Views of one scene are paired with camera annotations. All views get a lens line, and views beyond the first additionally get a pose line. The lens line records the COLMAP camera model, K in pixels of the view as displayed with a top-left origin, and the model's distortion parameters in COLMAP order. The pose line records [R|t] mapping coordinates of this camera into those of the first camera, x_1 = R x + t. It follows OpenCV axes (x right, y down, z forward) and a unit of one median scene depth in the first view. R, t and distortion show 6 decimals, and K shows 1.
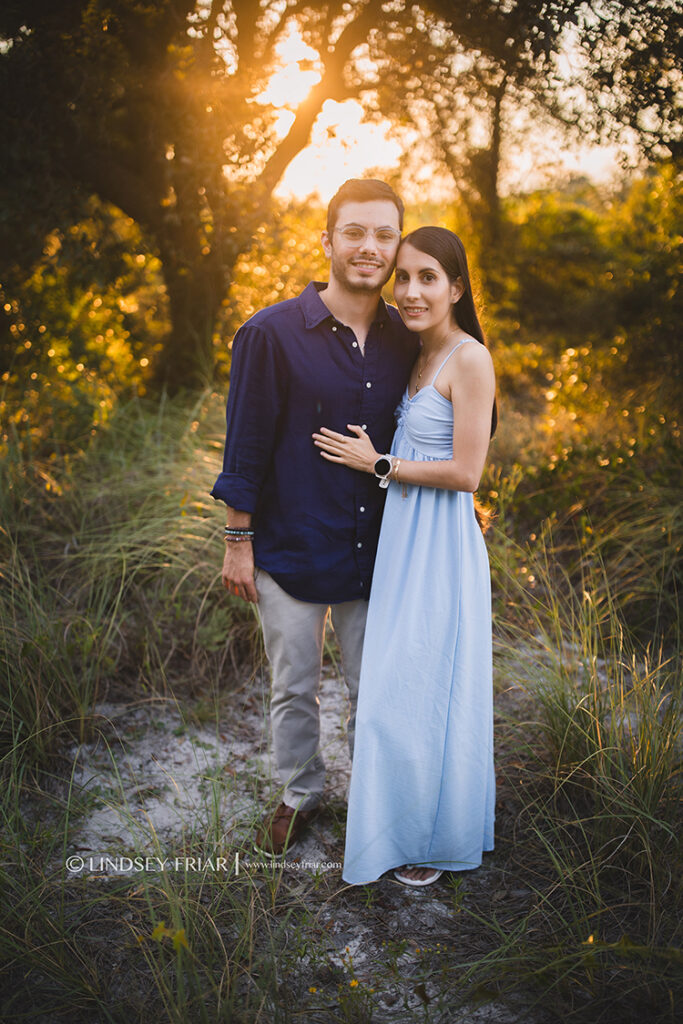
lens RADIAL K [[1017.6, 0, 337.2], [0, 1017.6, 548.7], [0, 0, 1]] dist [-0.005413, -0.019445]
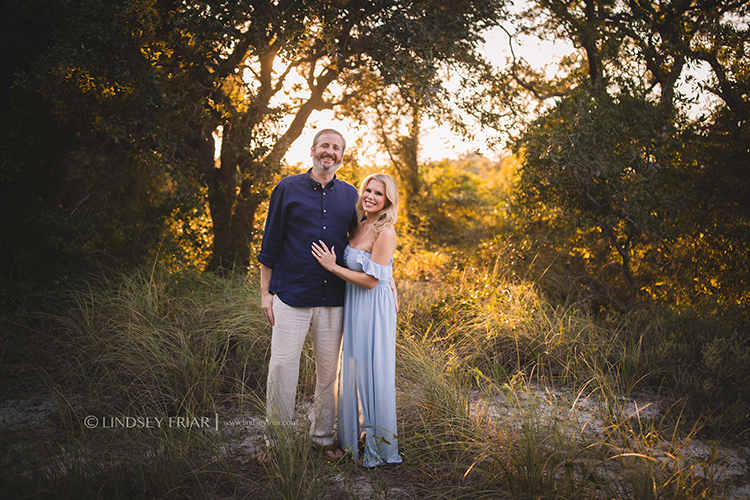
lens RADIAL K [[748.7, 0, 375.0], [0, 748.7, 250.0], [0, 0, 1]] dist [0.002353, -0.000830]
pose [[0.996264, 0.009738, 0.085812, -0.012915], [0.008857, 0.976863, -0.213685, 0.058577], [-0.085908, 0.213646, 0.973126, -0.190560]]
